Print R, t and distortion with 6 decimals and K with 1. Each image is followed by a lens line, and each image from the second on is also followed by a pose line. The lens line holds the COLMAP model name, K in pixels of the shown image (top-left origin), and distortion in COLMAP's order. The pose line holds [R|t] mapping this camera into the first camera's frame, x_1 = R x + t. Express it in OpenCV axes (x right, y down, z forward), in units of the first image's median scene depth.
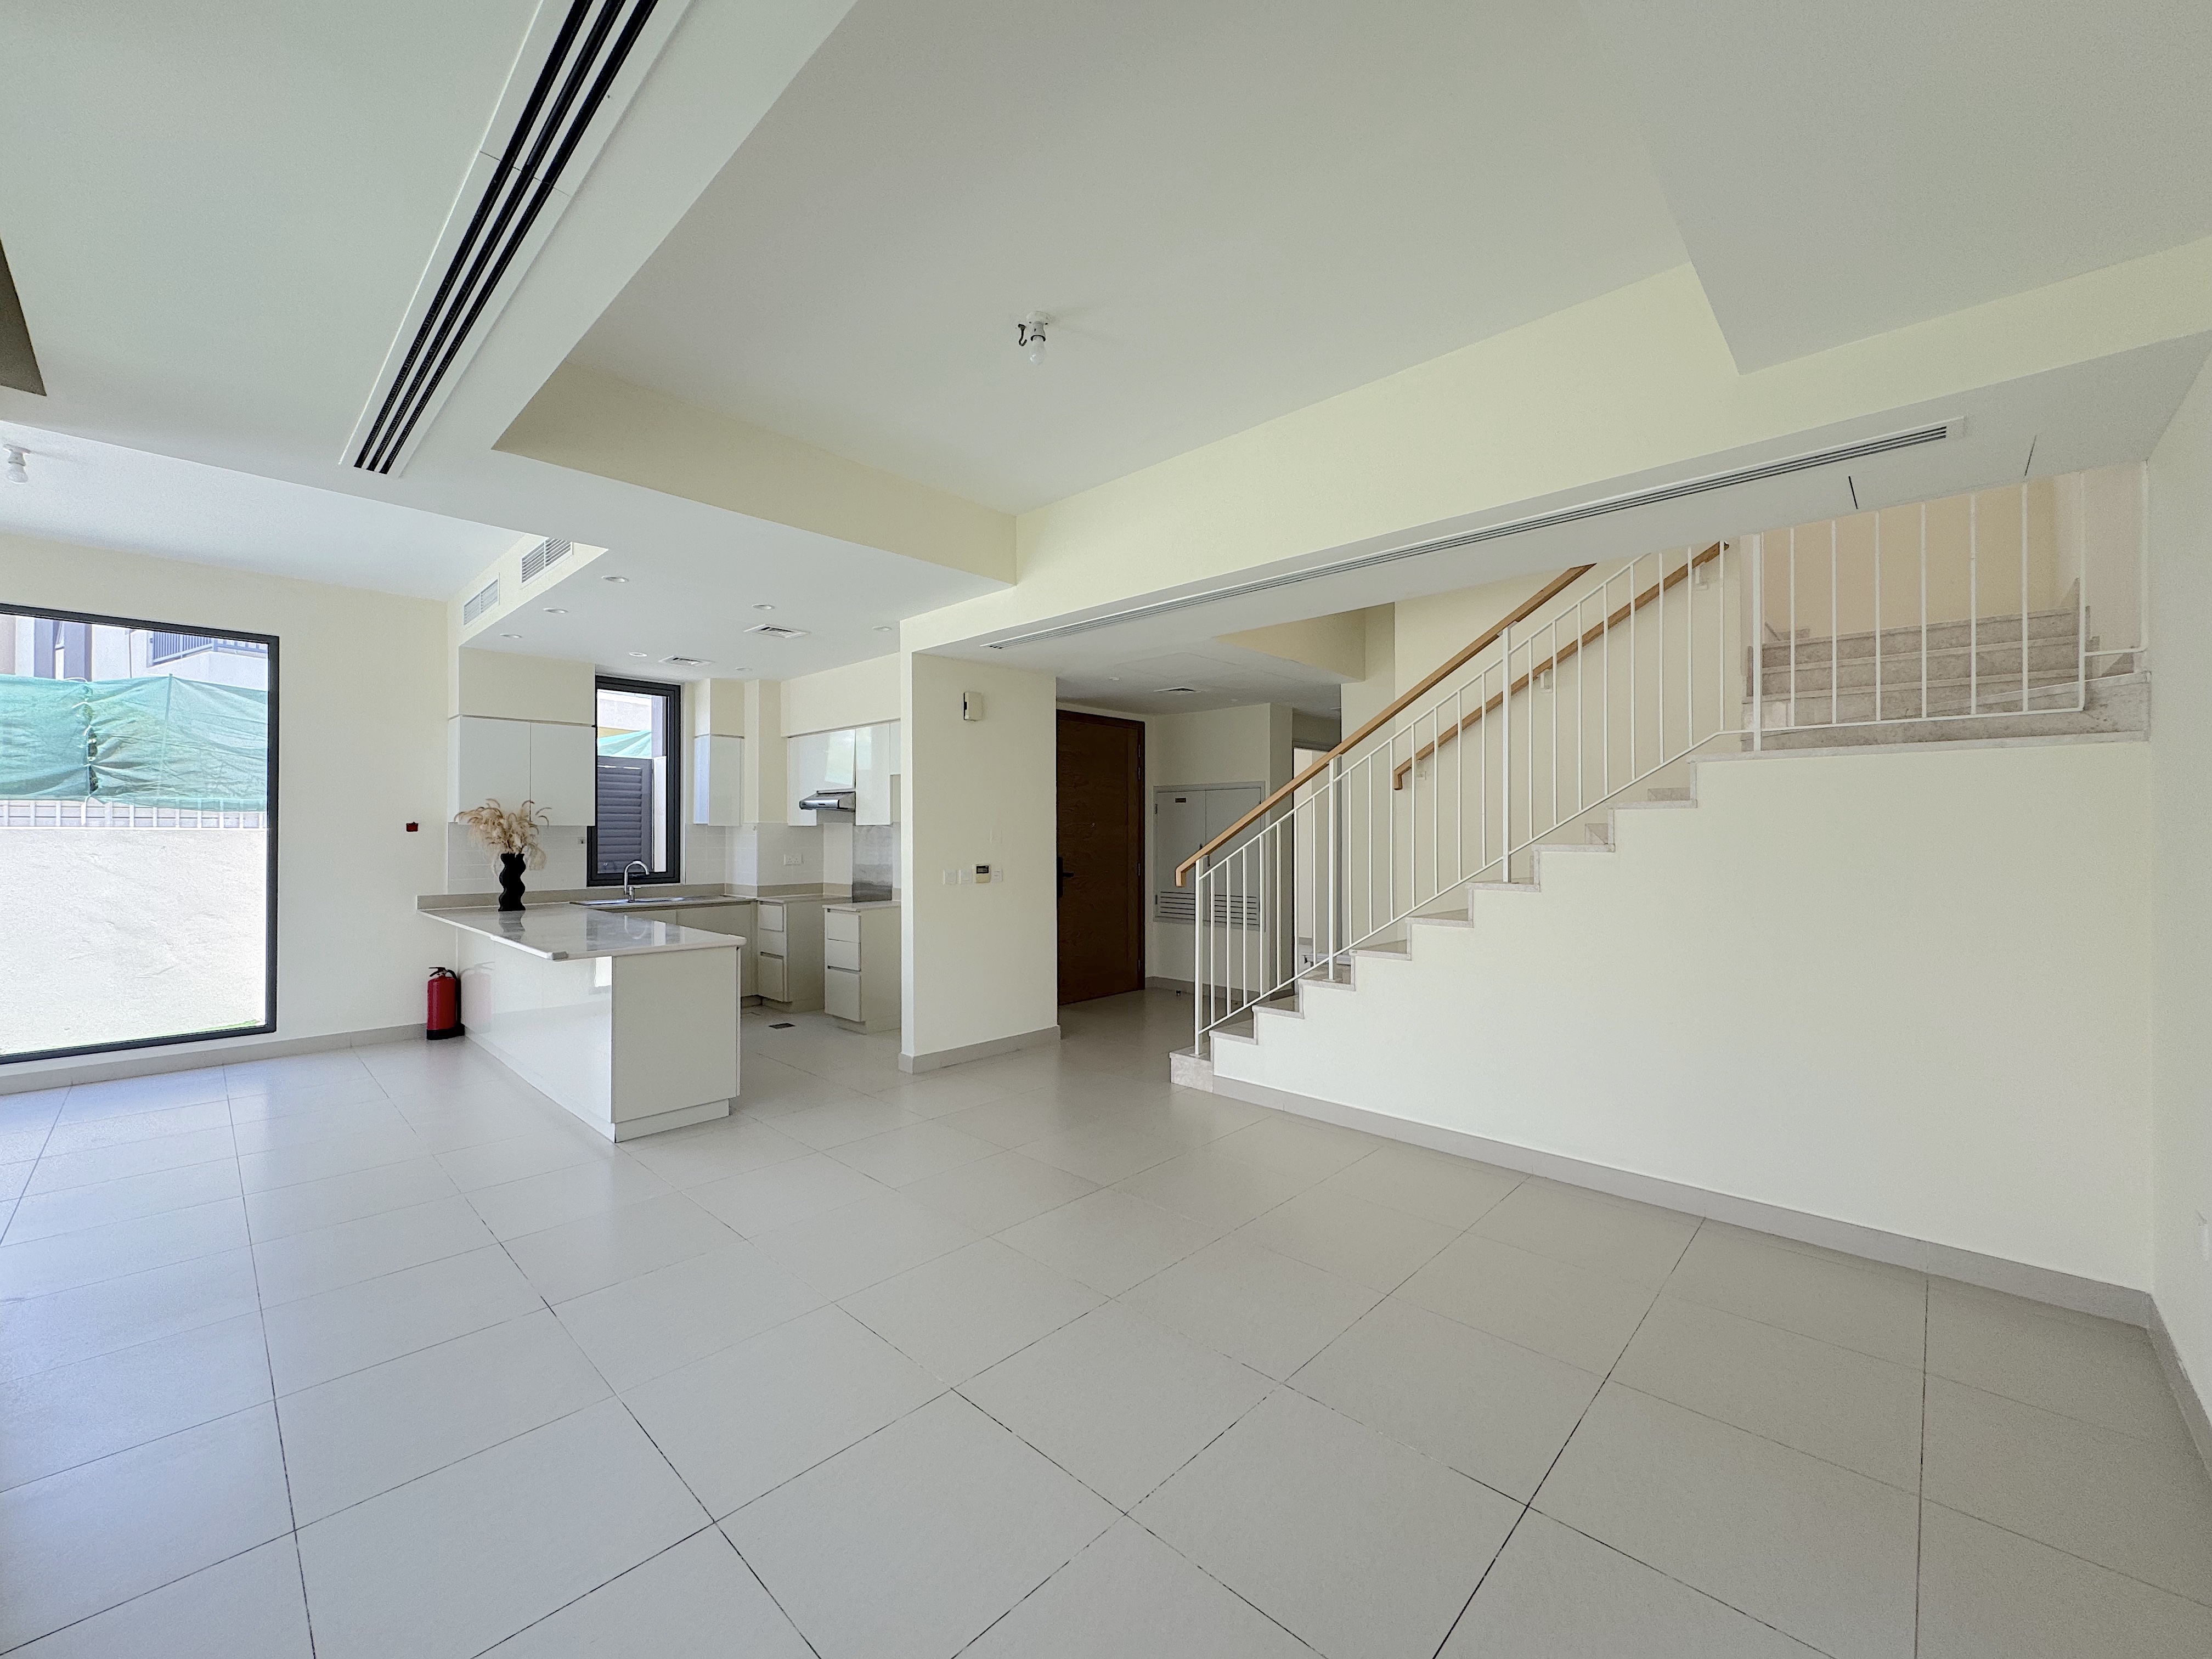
lens RADIAL K [[880.9, 0, 1106.0], [0, 880.9, 834.2], [0, 0, 1]] dist [-0.000681, -0.000272]
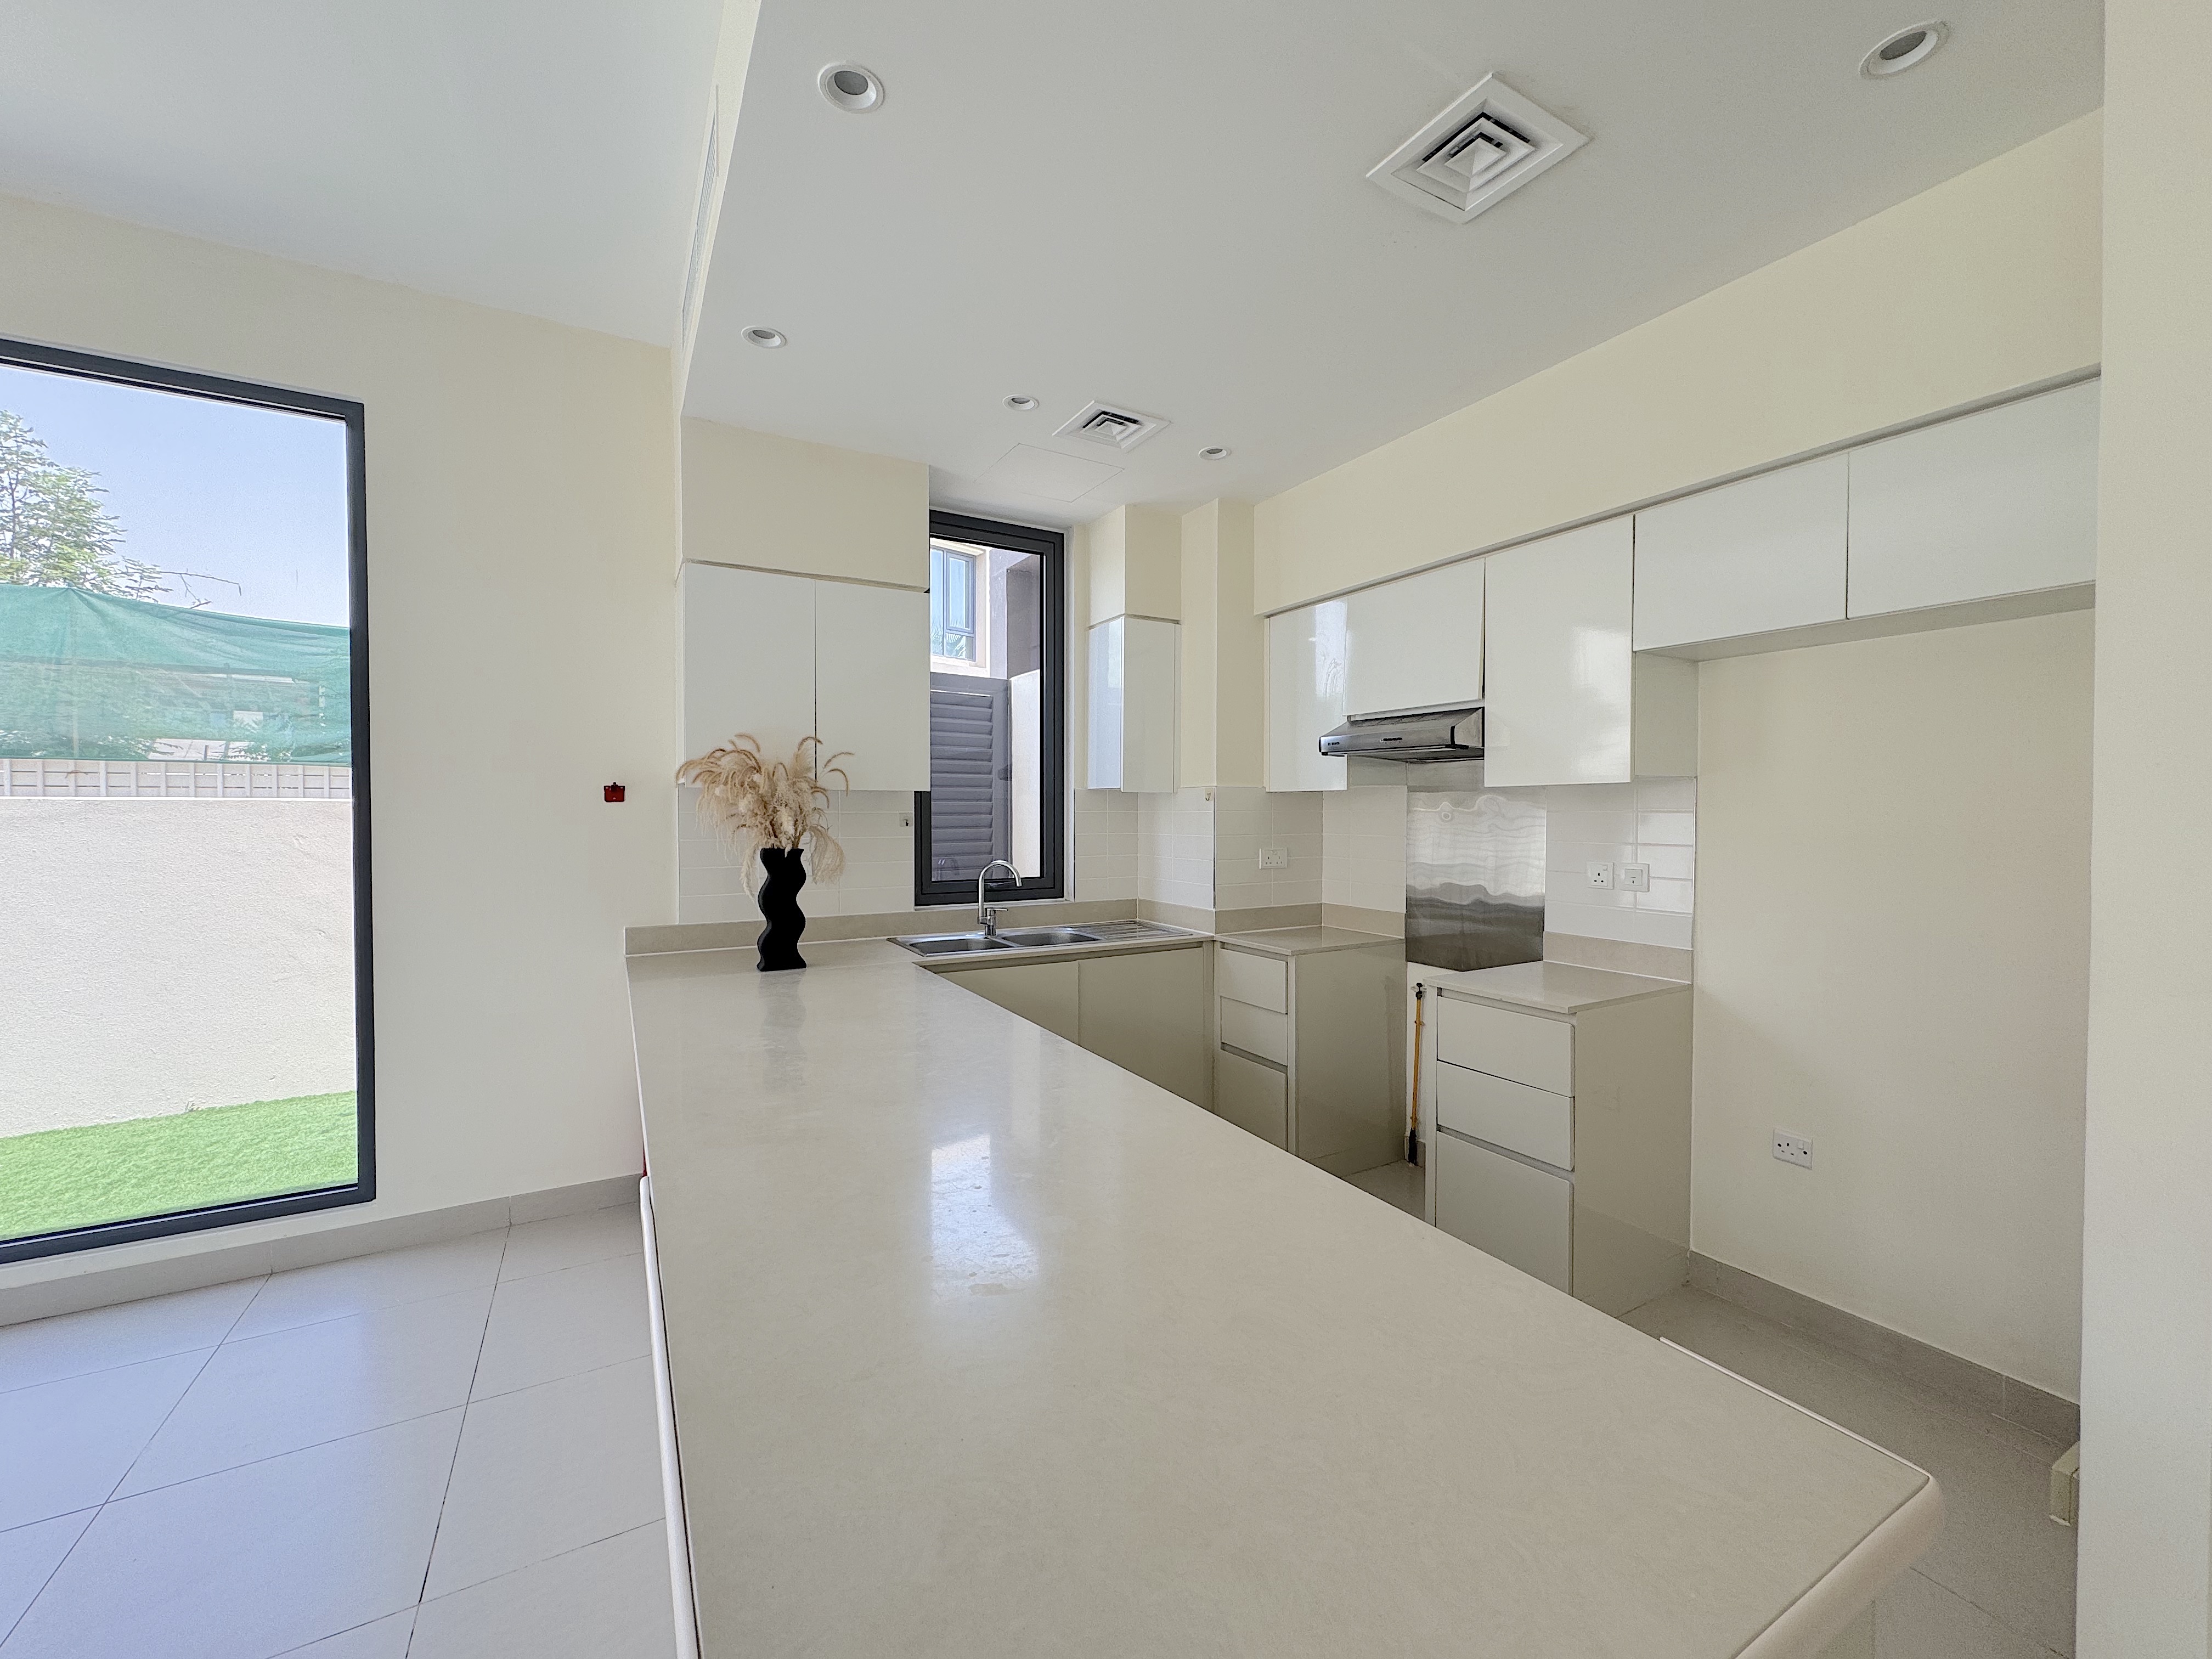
lens RADIAL K [[880.9, 0, 1105.3], [0, 880.9, 823.8], [0, 0, 1]] dist [-0.000681, -0.000272]
pose [[0.957380, 0.005394, -0.288781, -0.351642], [-0.000983, 0.999881, 0.015415, 0.001216], [0.288830, -0.014474, 0.957271, 0.566877]]
